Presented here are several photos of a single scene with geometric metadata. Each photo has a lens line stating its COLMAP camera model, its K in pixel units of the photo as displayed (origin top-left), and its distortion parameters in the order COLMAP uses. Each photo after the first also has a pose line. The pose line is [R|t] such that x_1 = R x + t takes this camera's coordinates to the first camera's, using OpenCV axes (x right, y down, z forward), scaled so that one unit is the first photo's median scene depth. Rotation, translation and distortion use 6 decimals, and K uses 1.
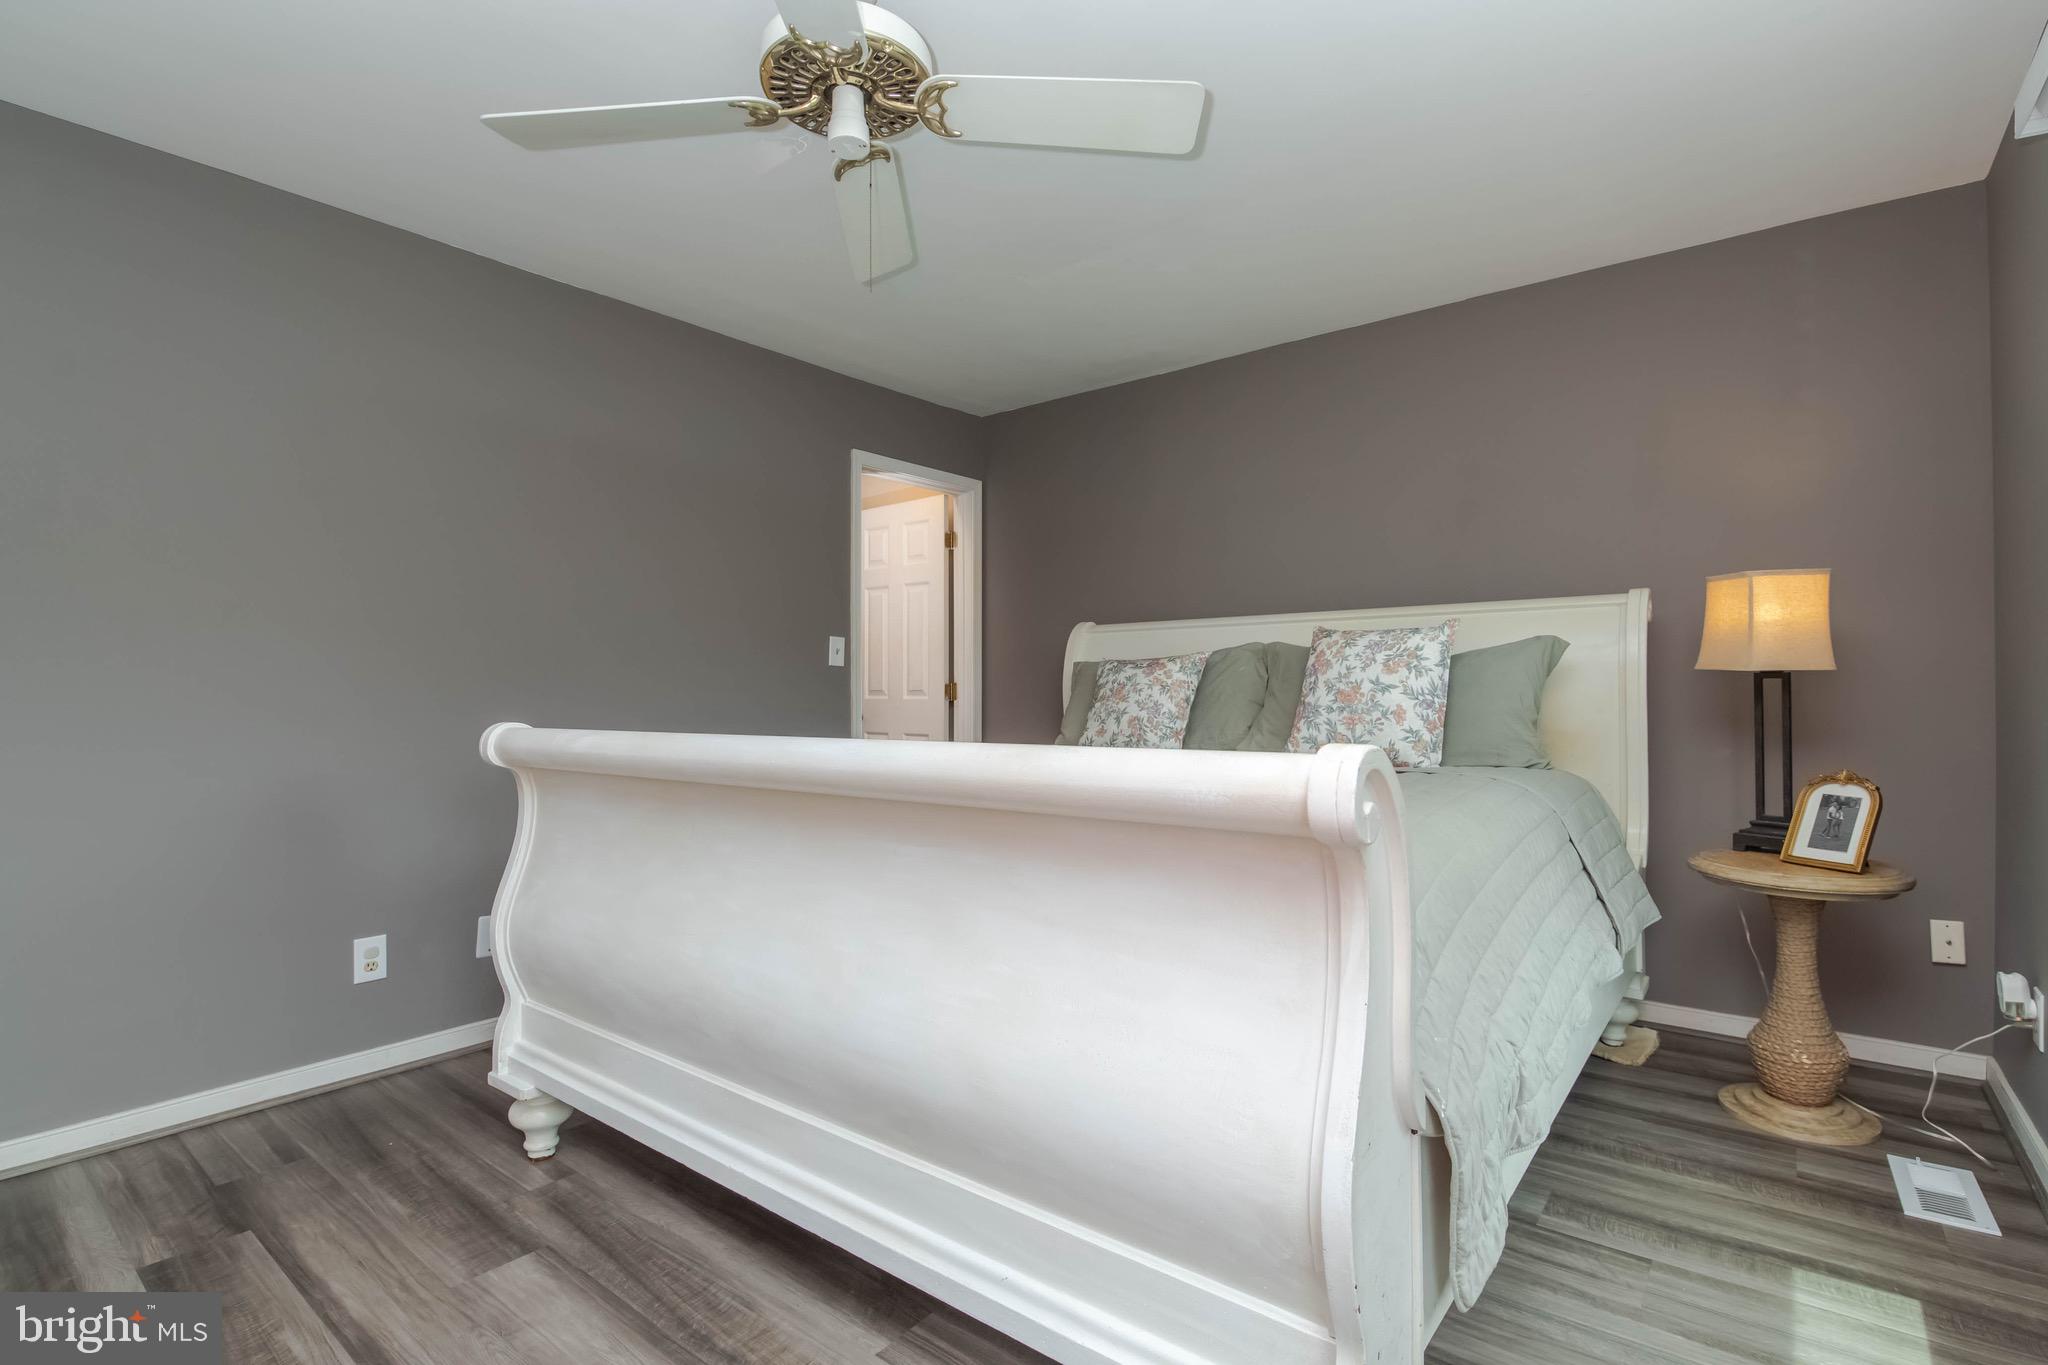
lens RADIAL K [[949.3, 0, 1024.5], [0, 949.3, 690.1], [0, 0, 1]] dist [-0.001255, -0.000113]
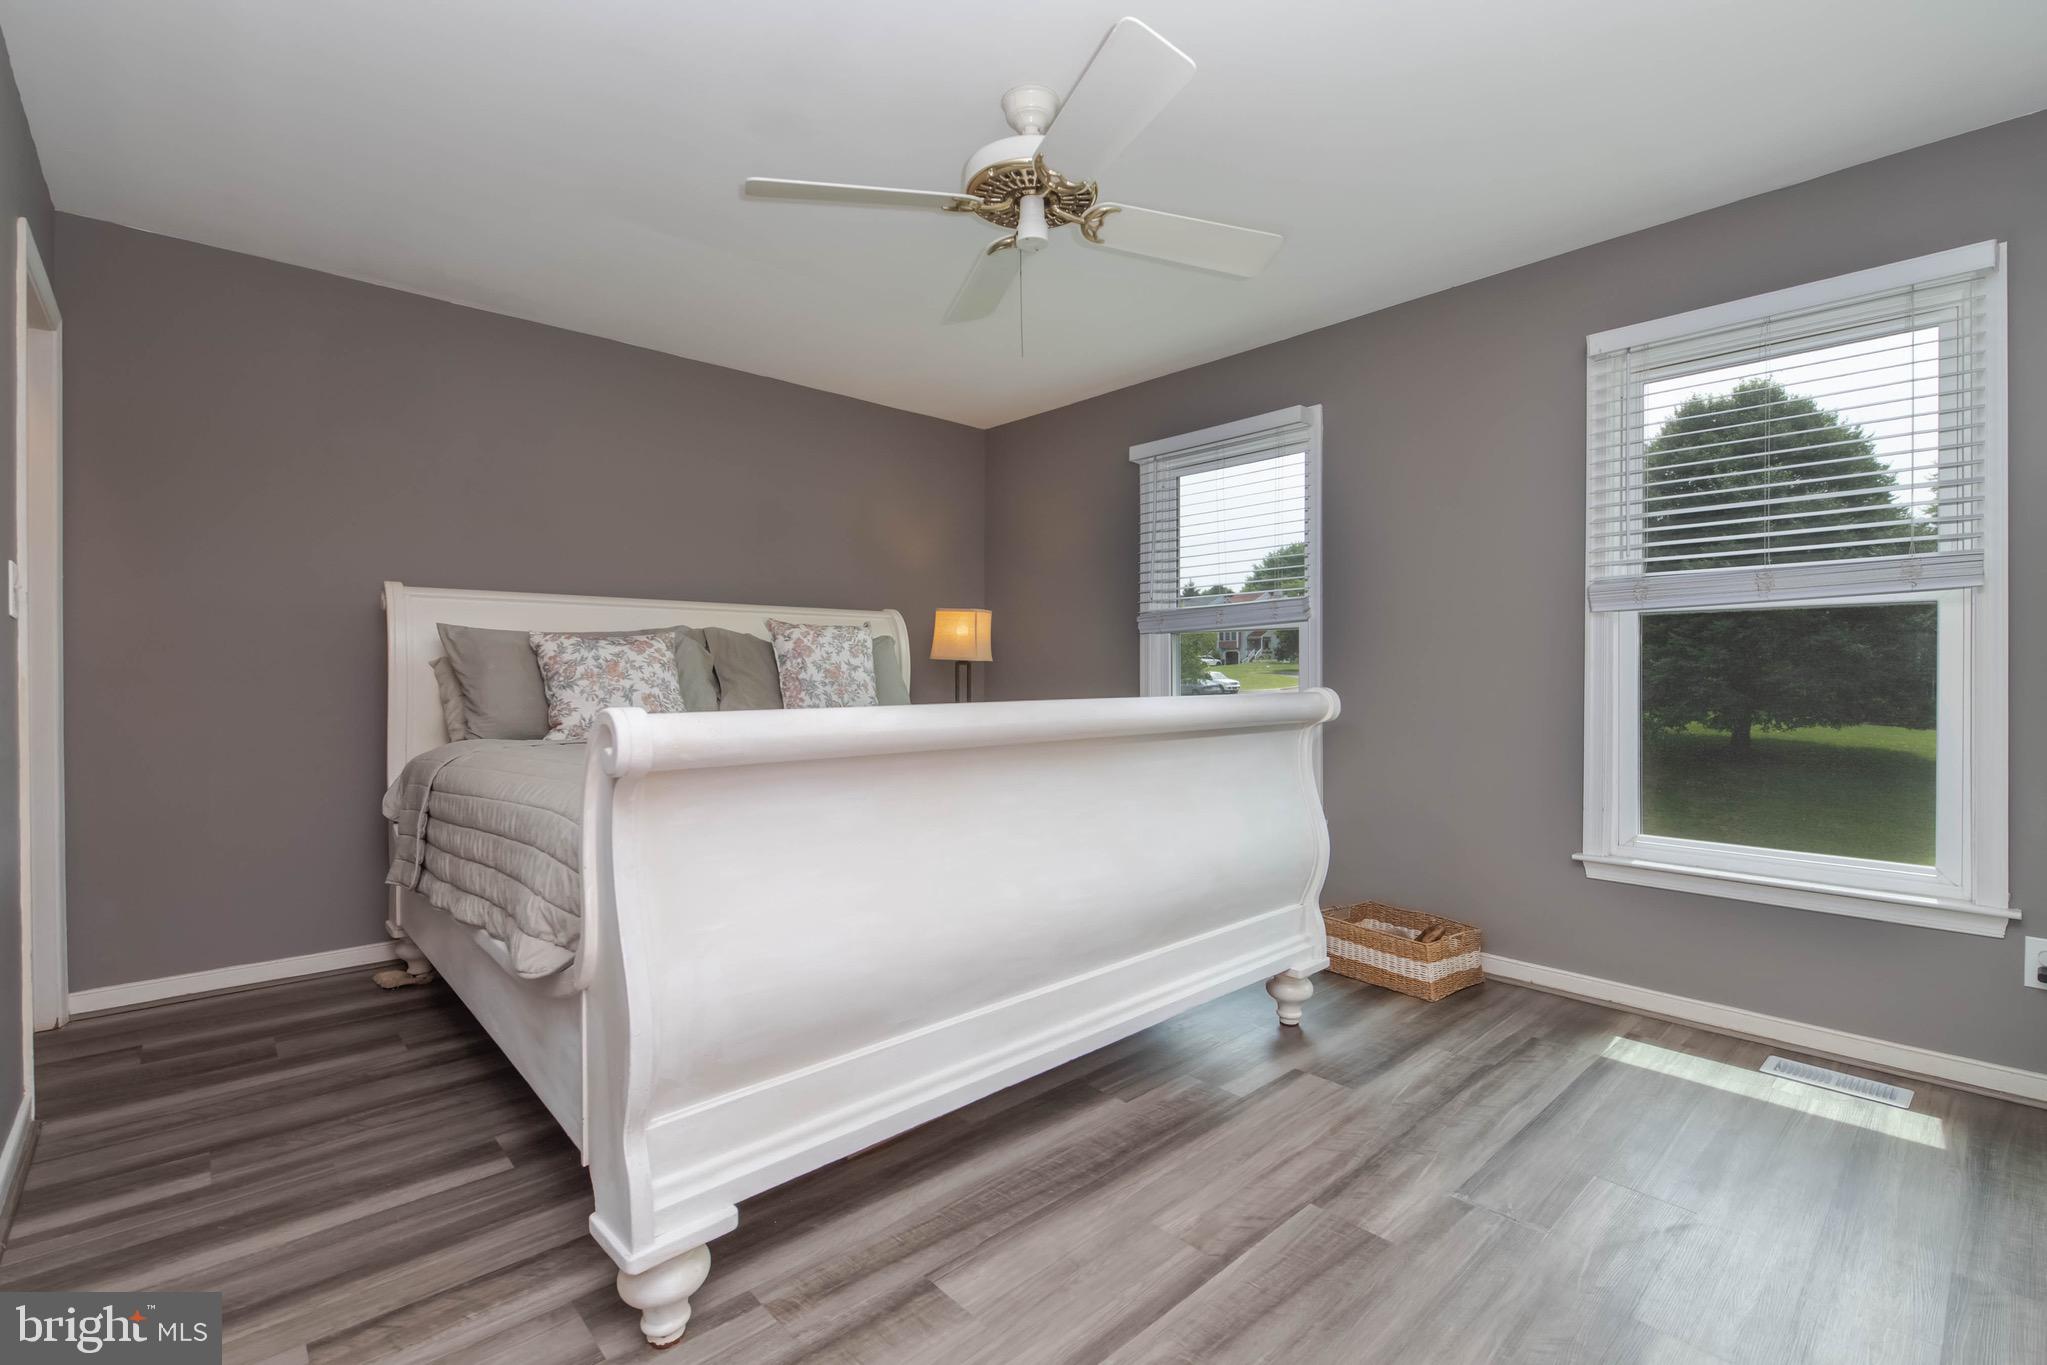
lens RADIAL K [[903.2, 0, 1032.2], [0, 903.2, 685.7], [0, 0, 1]] dist [0.001179, -0.010941]
pose [[0.156763, -0.009616, 0.987589, -0.914990], [-0.002394, 0.999946, 0.010117, 0.010068], [-0.987633, -0.003950, 0.156731, 0.527604]]
